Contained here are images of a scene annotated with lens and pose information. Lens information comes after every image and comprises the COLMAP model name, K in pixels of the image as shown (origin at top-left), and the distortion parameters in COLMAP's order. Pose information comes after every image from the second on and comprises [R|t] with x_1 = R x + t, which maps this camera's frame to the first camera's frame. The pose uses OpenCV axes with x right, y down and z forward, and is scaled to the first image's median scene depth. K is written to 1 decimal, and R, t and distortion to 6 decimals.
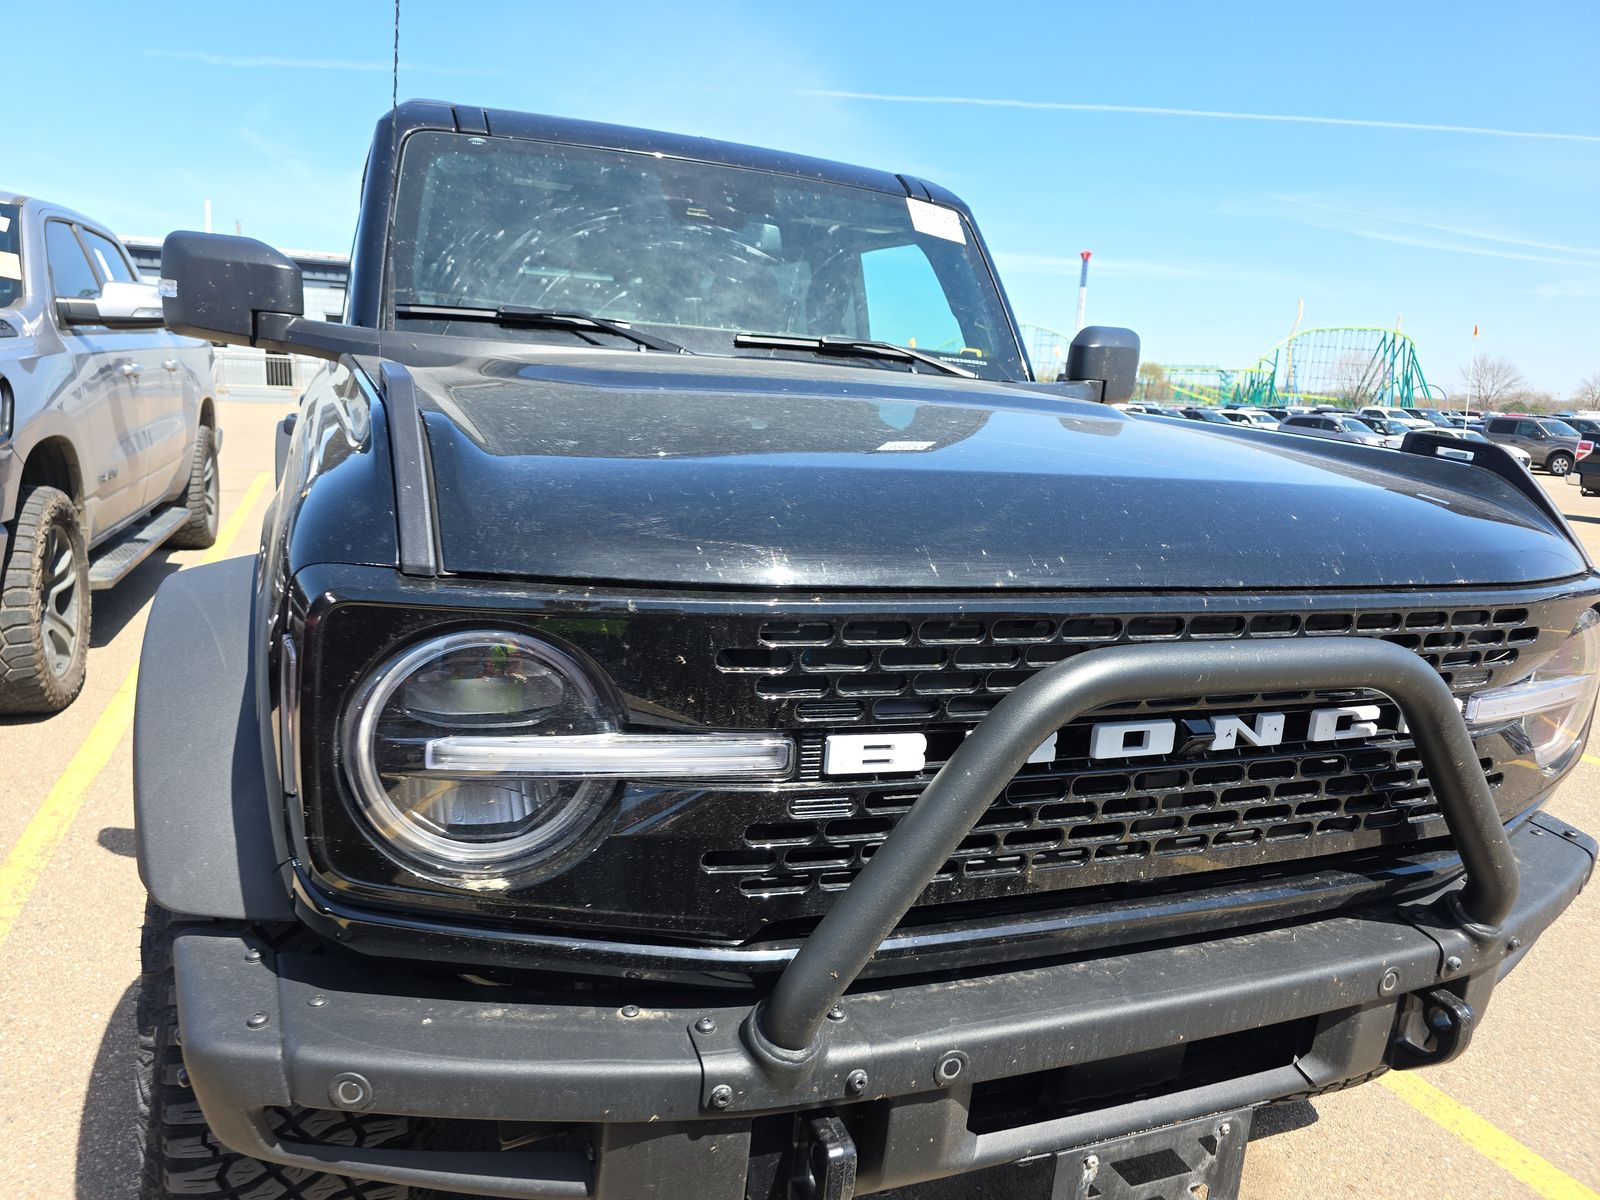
lens RADIAL K [[1103.5, 0, 800.0], [0, 1103.5, 600.0], [0, 0, 1]] dist [0.071776, -0.081330]
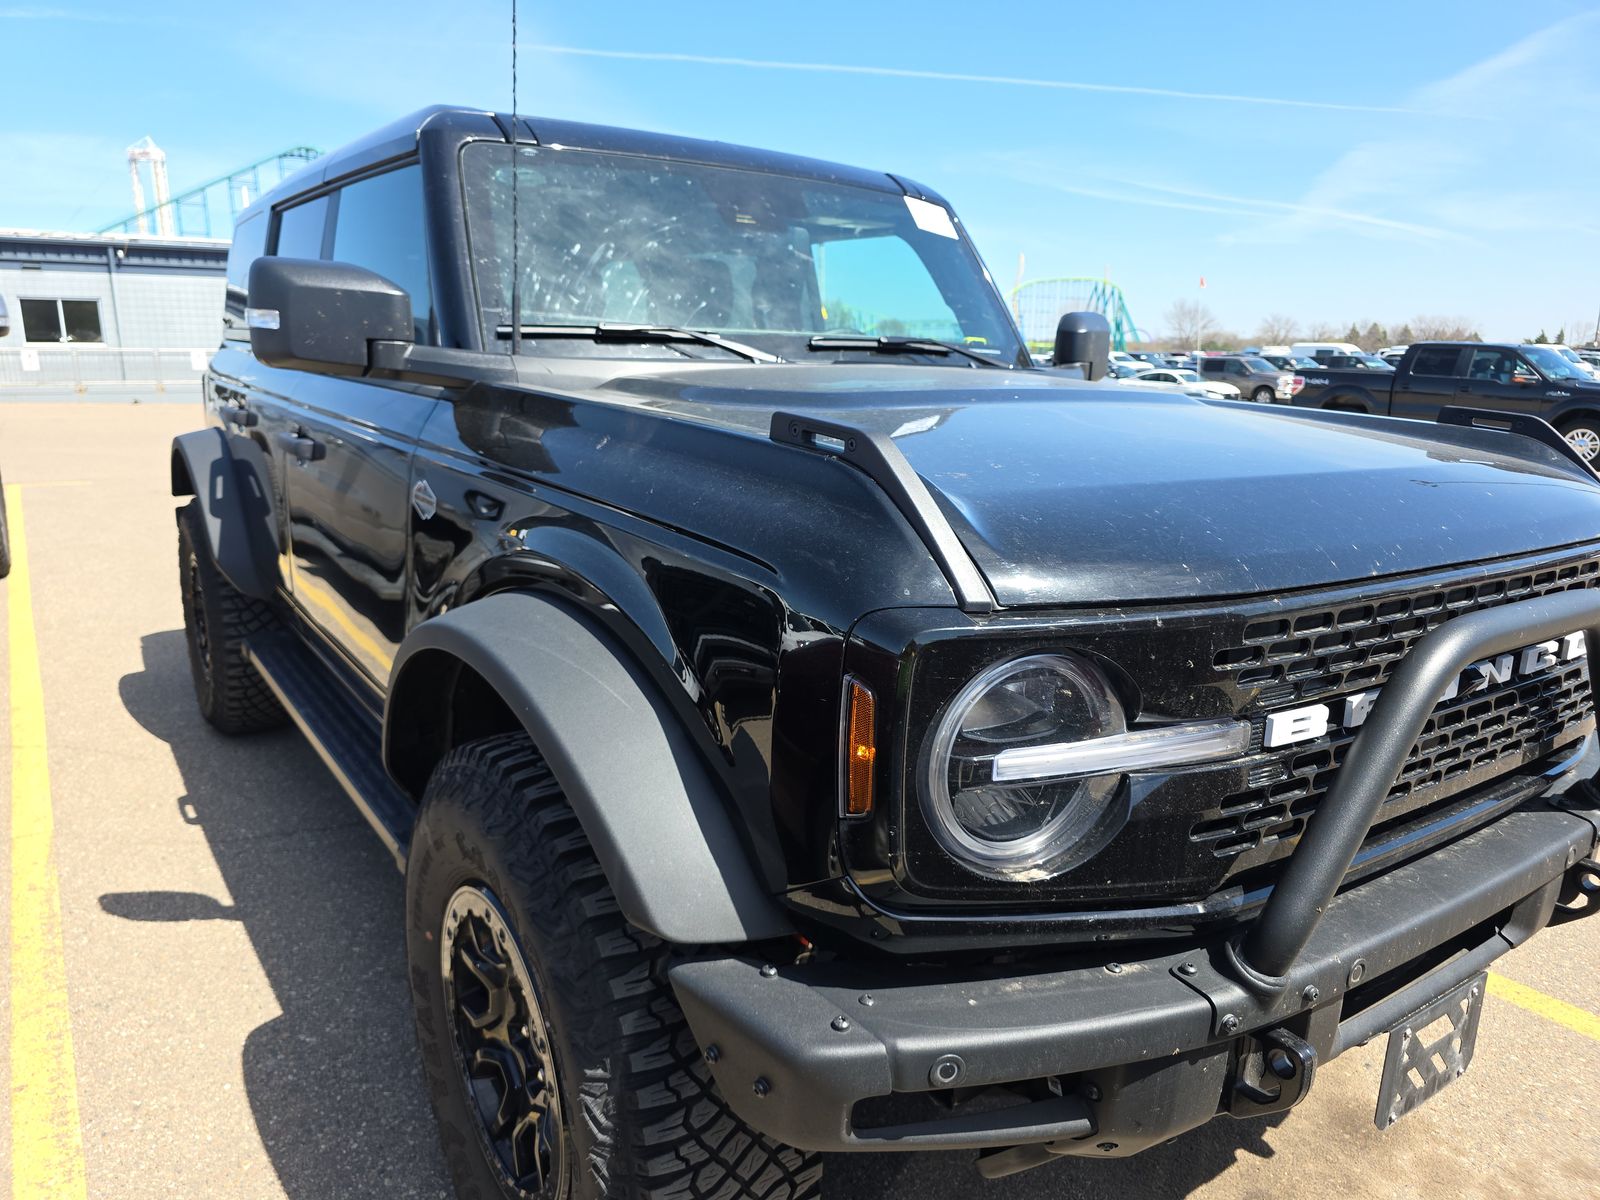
lens RADIAL K [[1117.5, 0, 769.5], [0, 1117.5, 597.9], [0, 0, 1]] dist [0.049732, -0.057297]
pose [[0.973633, -0.088625, 0.210199, -0.414700], [0.081729, 0.995799, 0.041289, -0.053236], [-0.212975, -0.023021, 0.976786, -0.033606]]
